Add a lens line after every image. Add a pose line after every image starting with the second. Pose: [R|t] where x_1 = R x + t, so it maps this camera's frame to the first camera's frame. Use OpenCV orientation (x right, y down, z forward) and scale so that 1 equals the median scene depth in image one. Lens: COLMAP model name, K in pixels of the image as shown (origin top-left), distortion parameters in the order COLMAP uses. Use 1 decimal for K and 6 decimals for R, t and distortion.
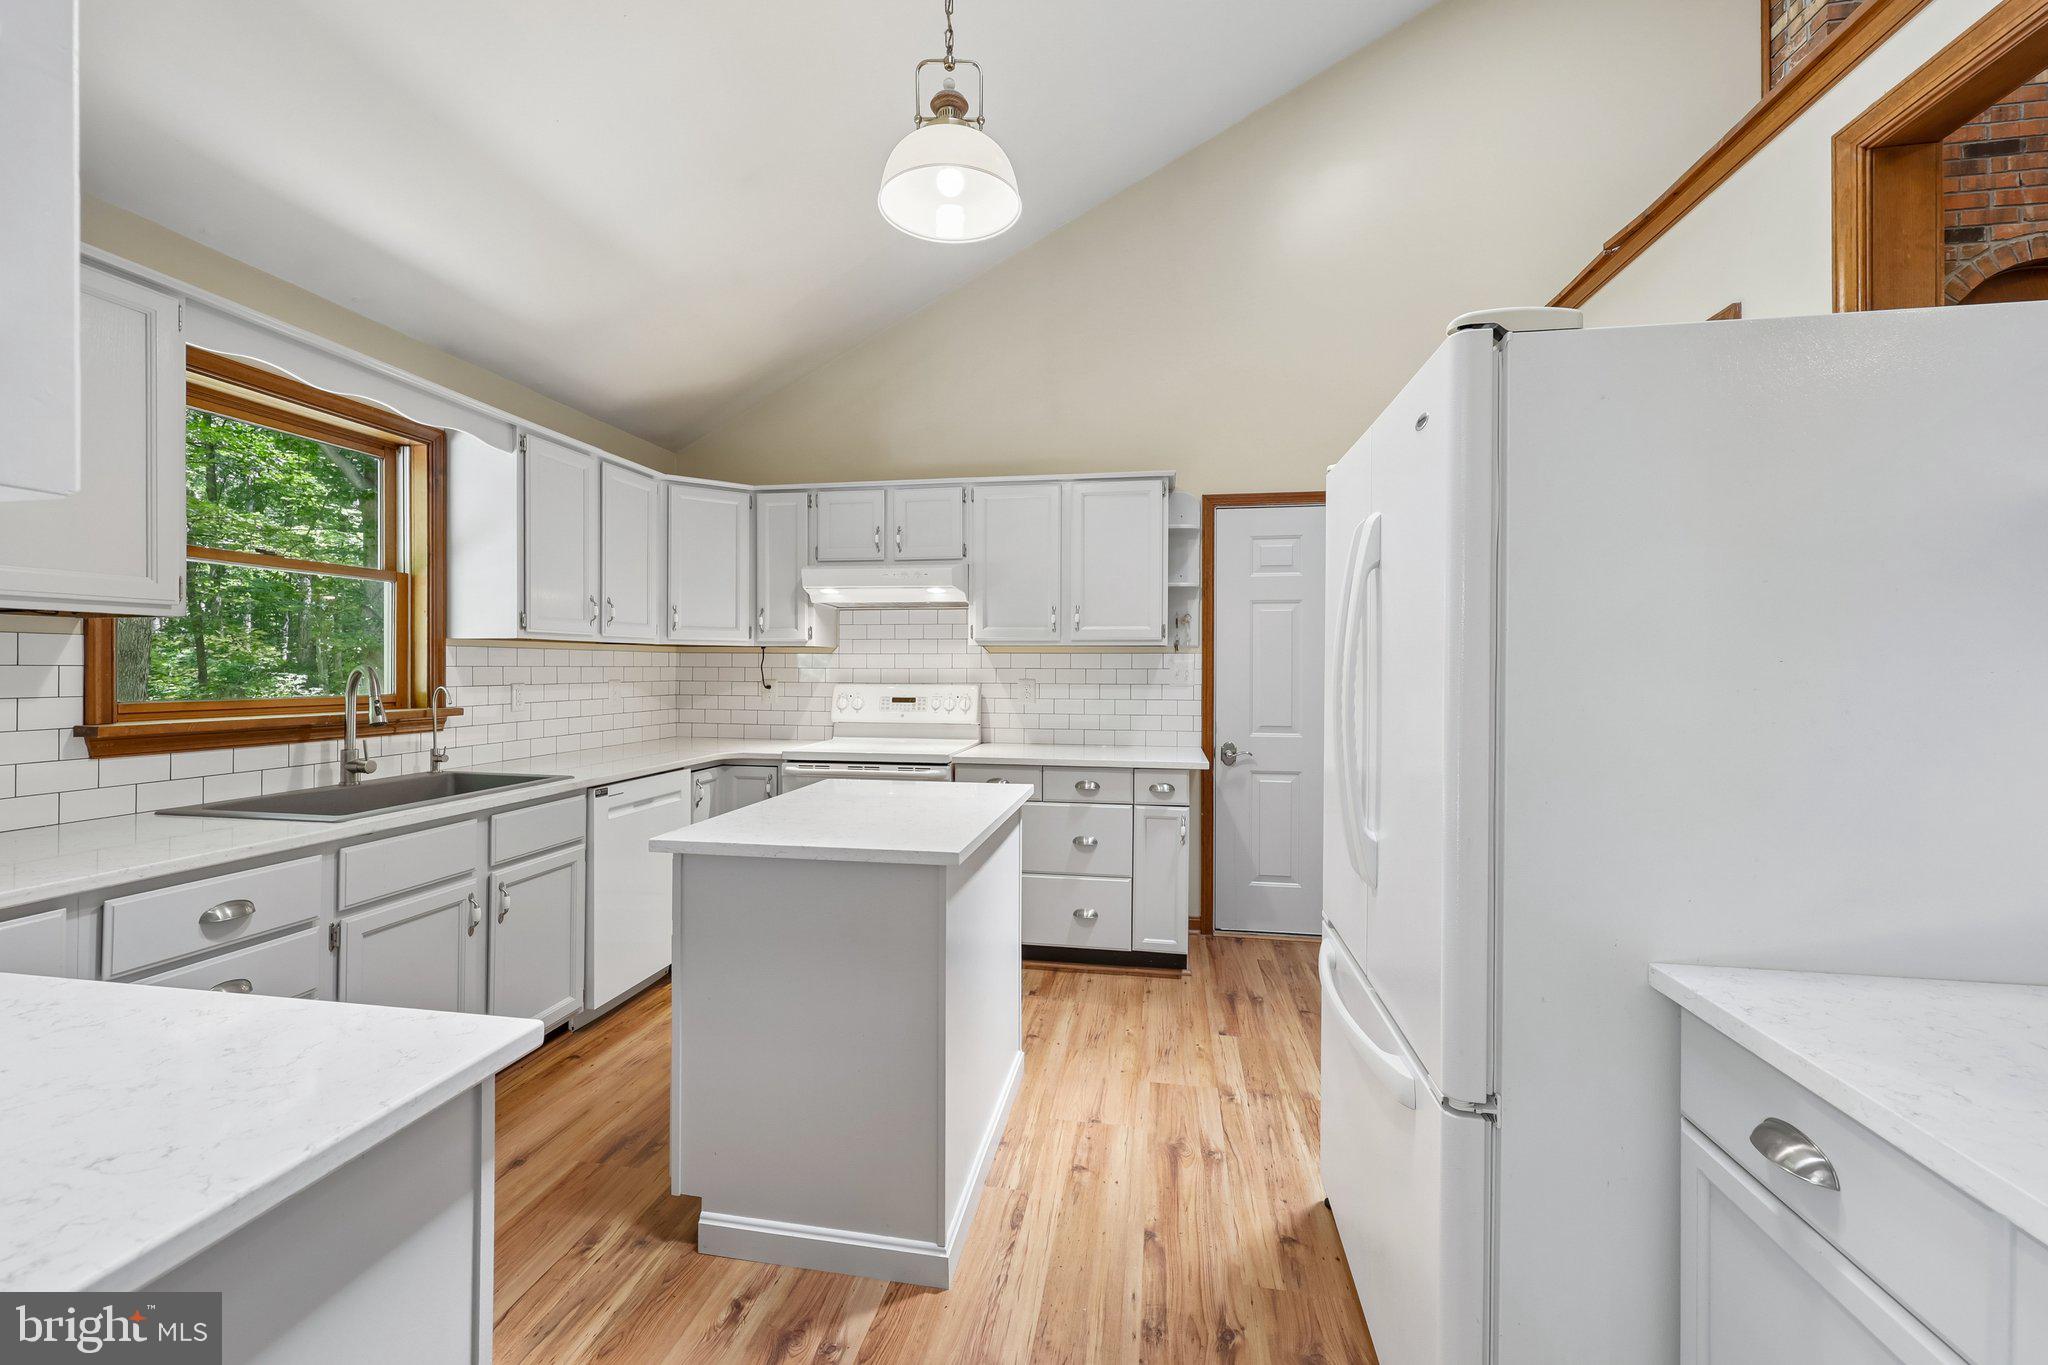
lens RADIAL K [[833.5, 0, 1018.6], [0, 833.5, 664.0], [0, 0, 1]] dist [0.001087, -0.000064]
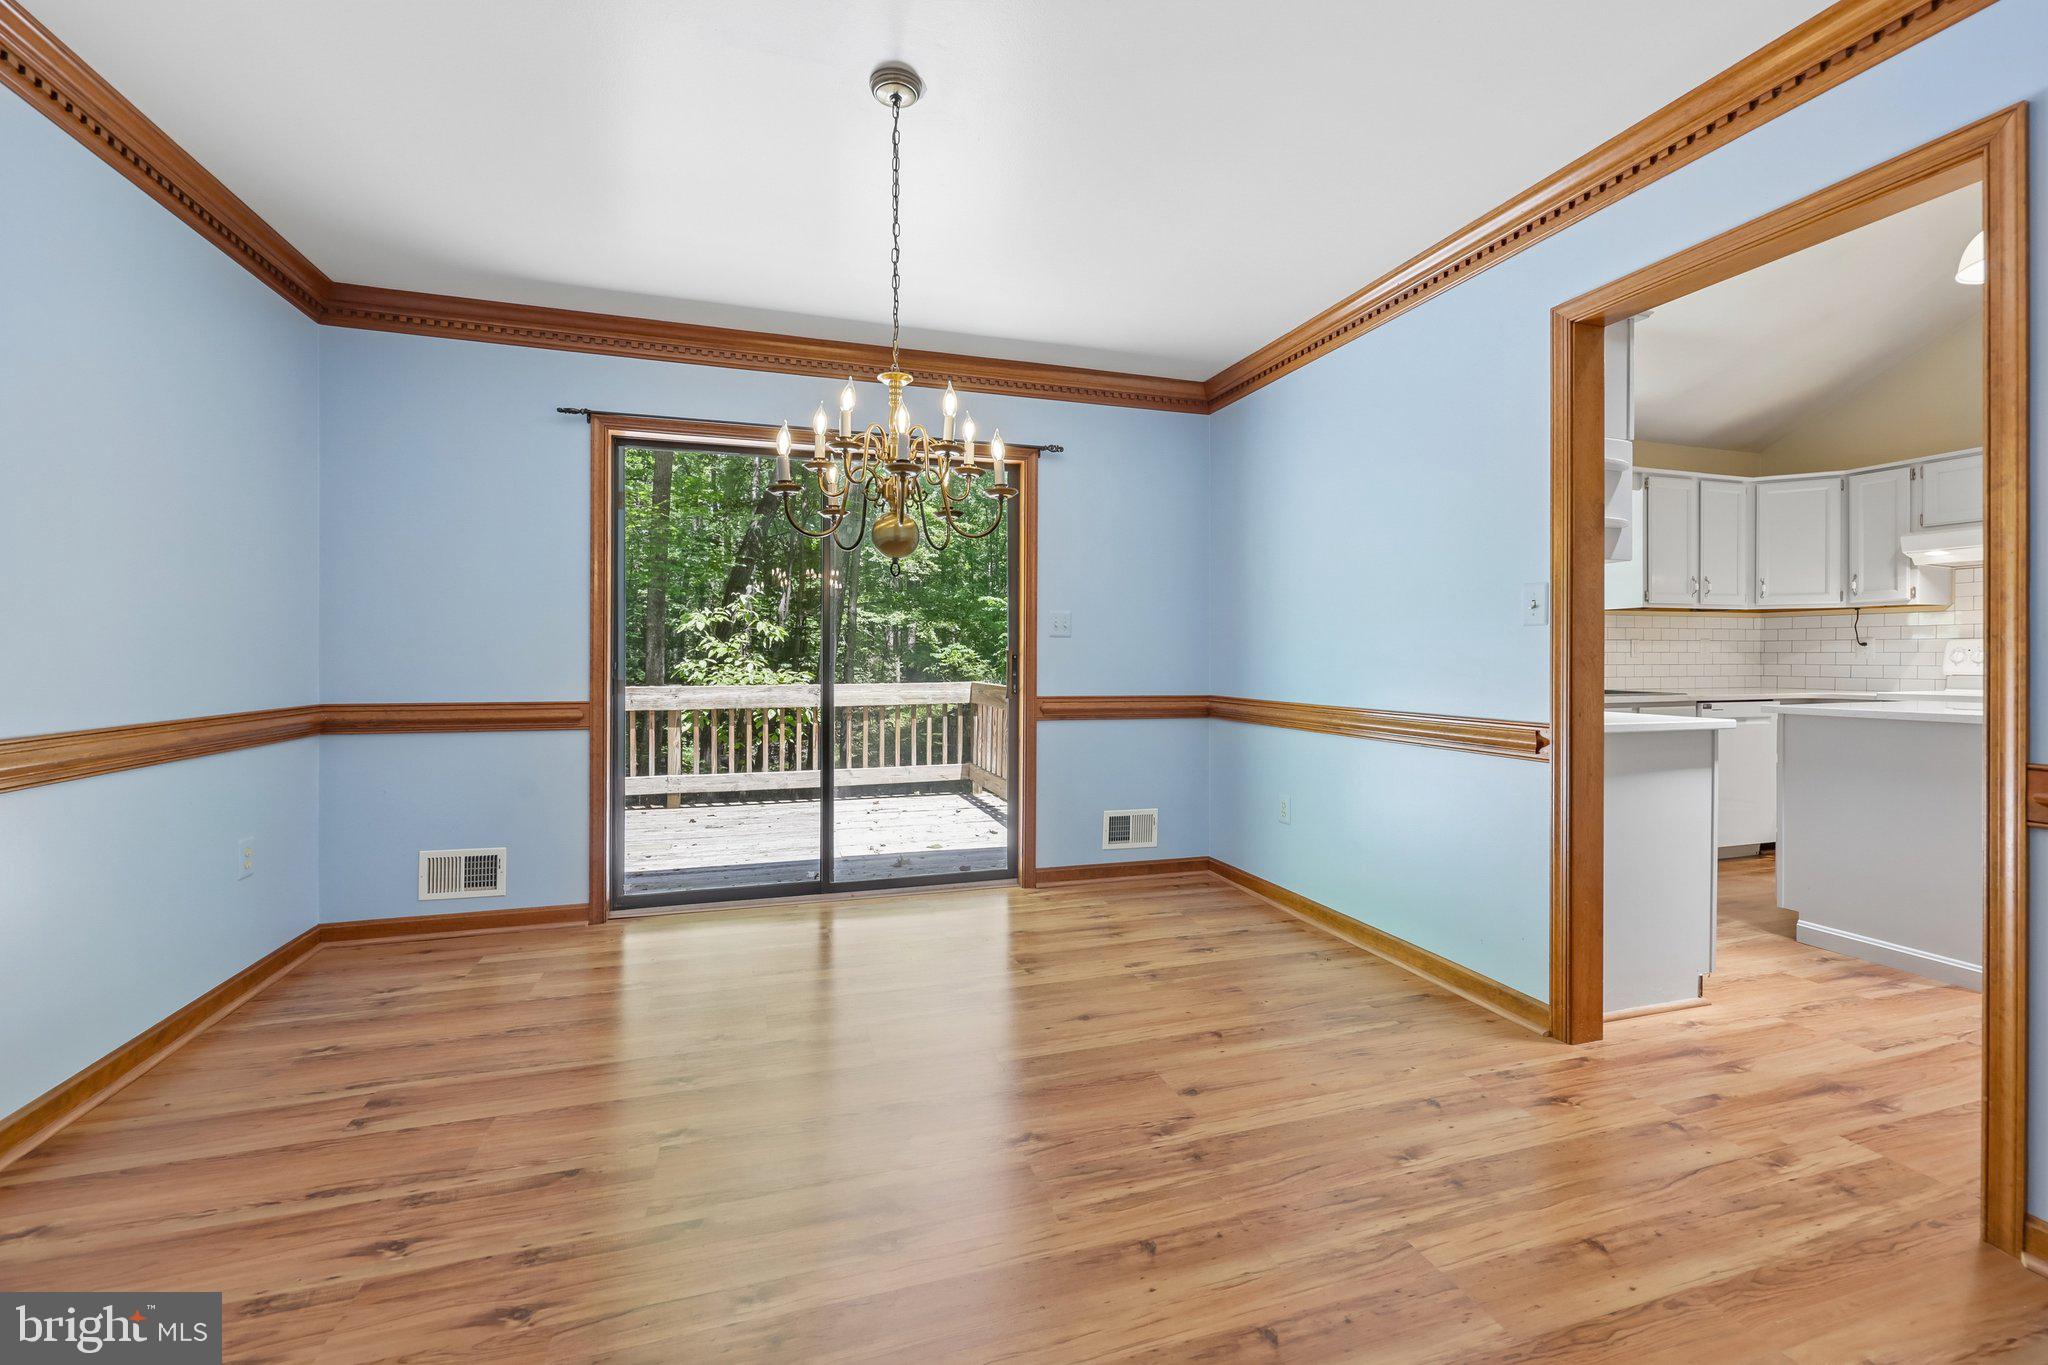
lens RADIAL K [[833.5, 0, 1018.6], [0, 833.5, 664.0], [0, 0, 1]] dist [0.001087, -0.000064]
pose [[0.455245, 0.002338, -0.890363, 0.236519], [0.006307, 0.999963, 0.005850, 0.052569], [0.890344, -0.008279, 0.455214, -0.682030]]
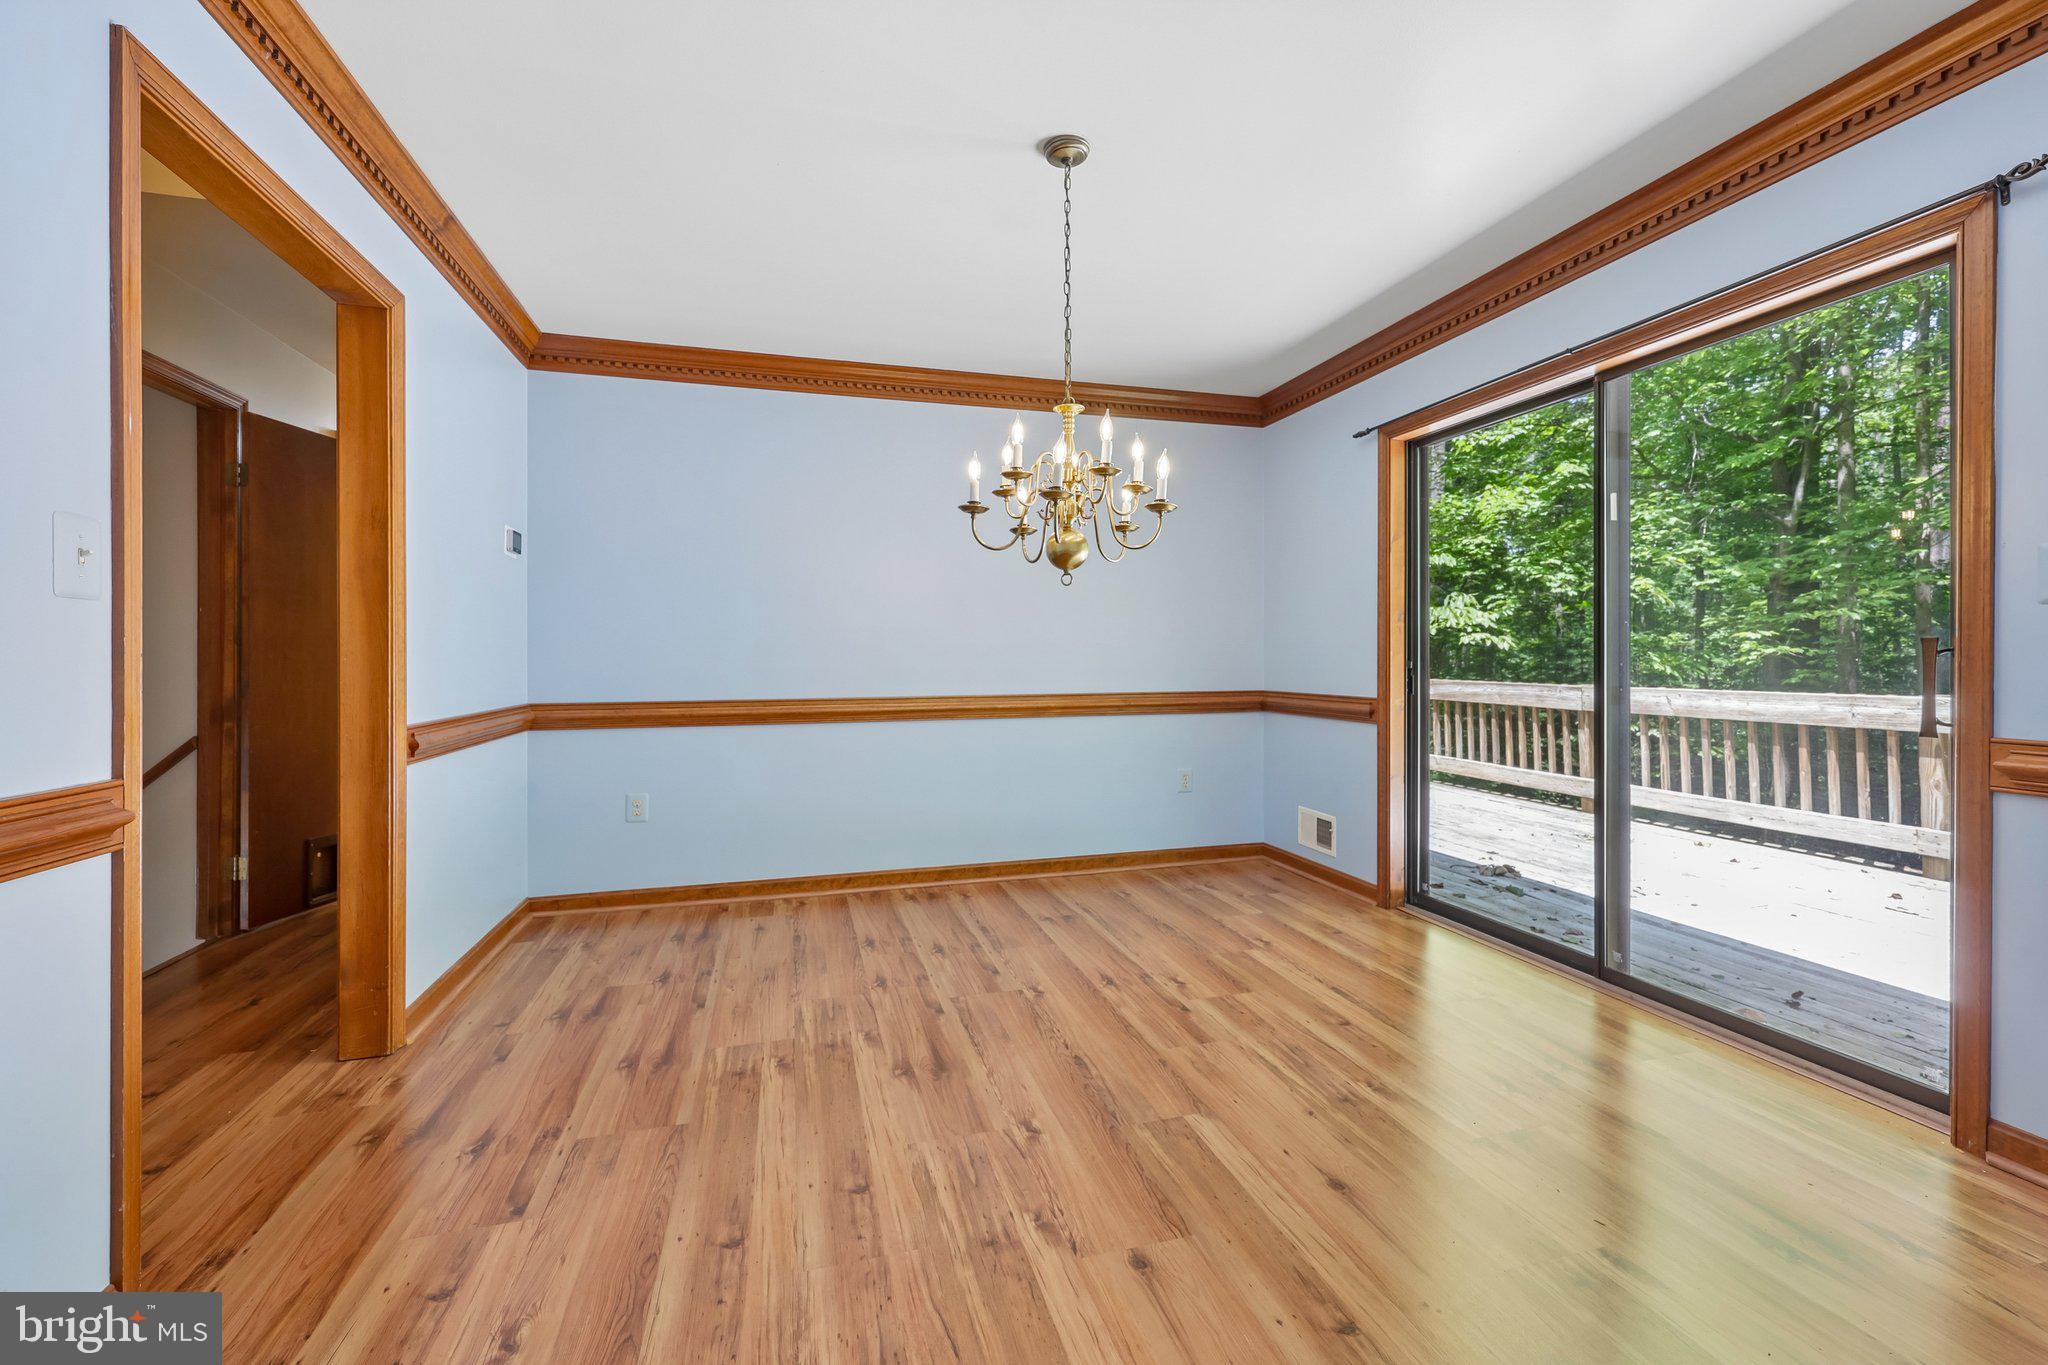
lens RADIAL K [[833.5, 0, 1018.6], [0, 833.5, 664.0], [0, 0, 1]] dist [0.001087, -0.000064]
pose [[-0.903783, 0.001529, -0.427989, -0.004908], [0.002928, 0.999992, -0.002611, 0.057076], [0.427982, -0.003612, -0.903780, 0.077511]]
